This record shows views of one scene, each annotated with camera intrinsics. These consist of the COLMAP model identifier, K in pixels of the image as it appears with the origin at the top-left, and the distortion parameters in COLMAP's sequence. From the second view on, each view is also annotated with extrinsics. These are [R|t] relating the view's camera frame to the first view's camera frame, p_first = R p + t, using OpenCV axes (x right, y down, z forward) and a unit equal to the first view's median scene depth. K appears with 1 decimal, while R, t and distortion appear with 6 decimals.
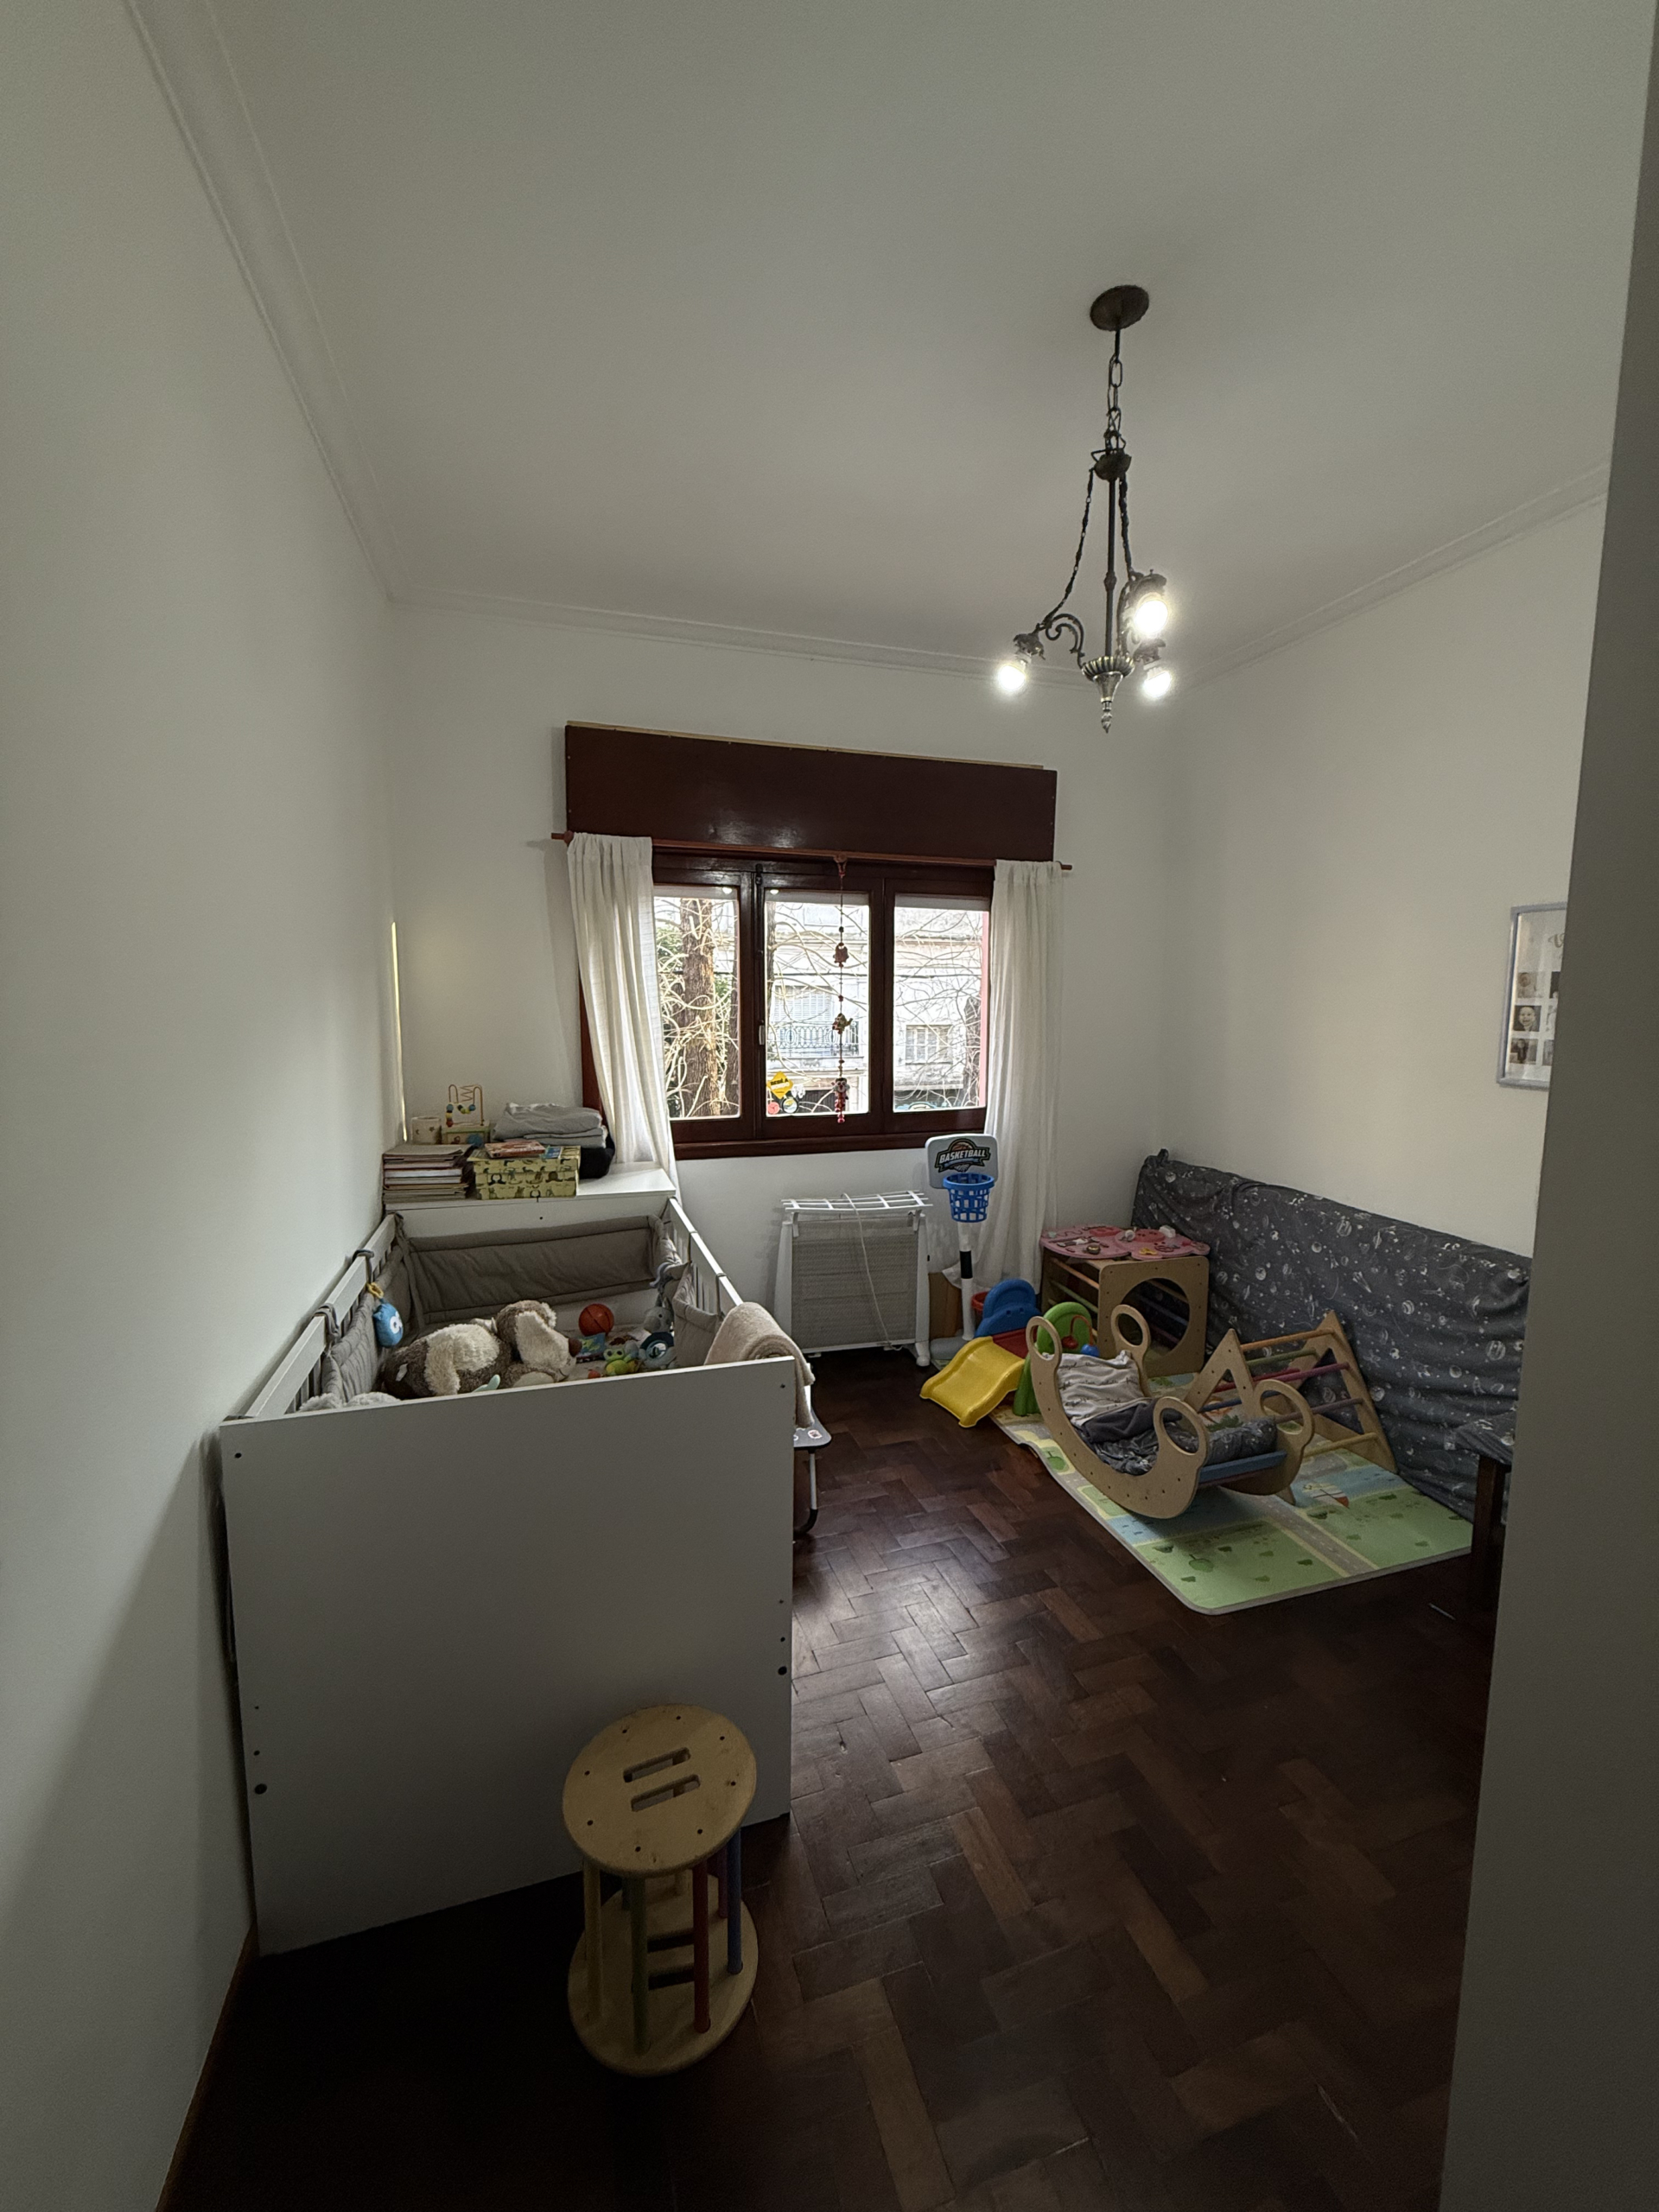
lens RADIAL K [[877.8, 0, 833.7], [0, 877.8, 1098.1], [0, 0, 1]] dist [0.000215, 0.000300]
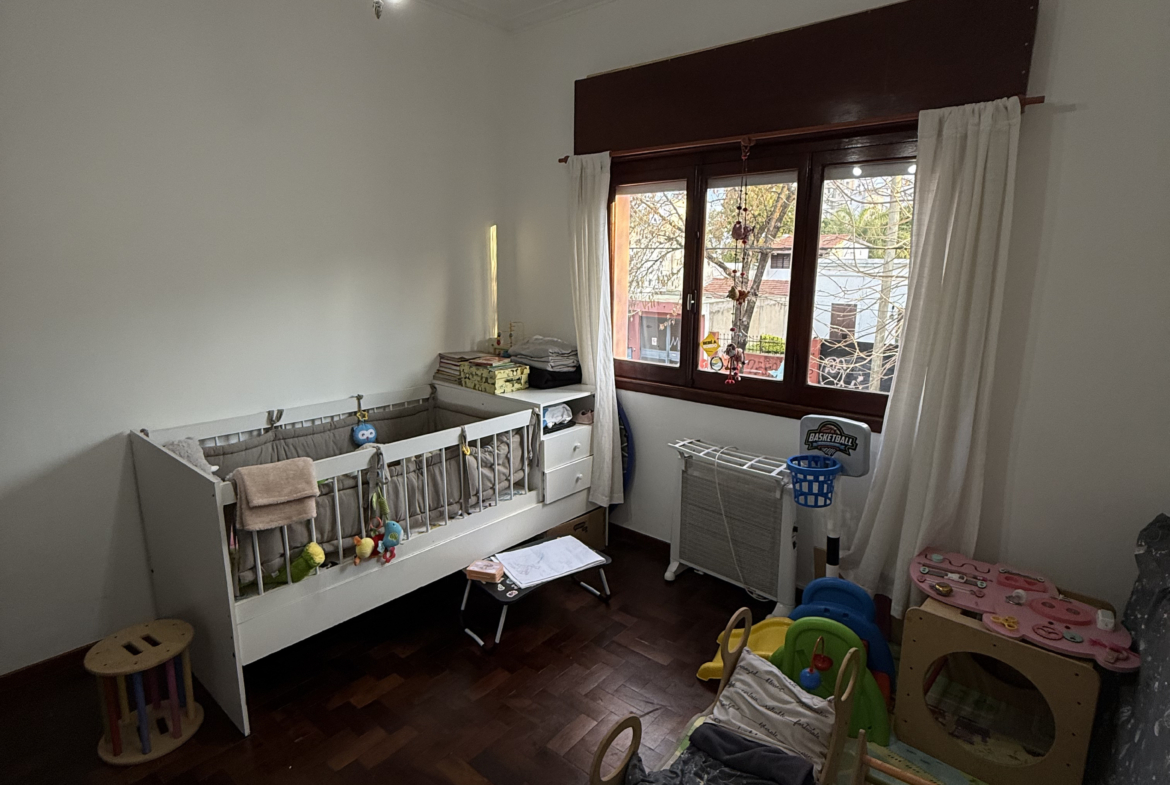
lens RADIAL K [[619.2, 0, 588.1], [0, 619.2, 390.5], [0, 0, 1]] dist [0.001415, -0.001599]
pose [[0.528612, 0.171667, -0.831324, 0.704059], [-0.102455, 0.985081, 0.138269, -0.067505], [0.842658, 0.012082, 0.538314, 0.511306]]
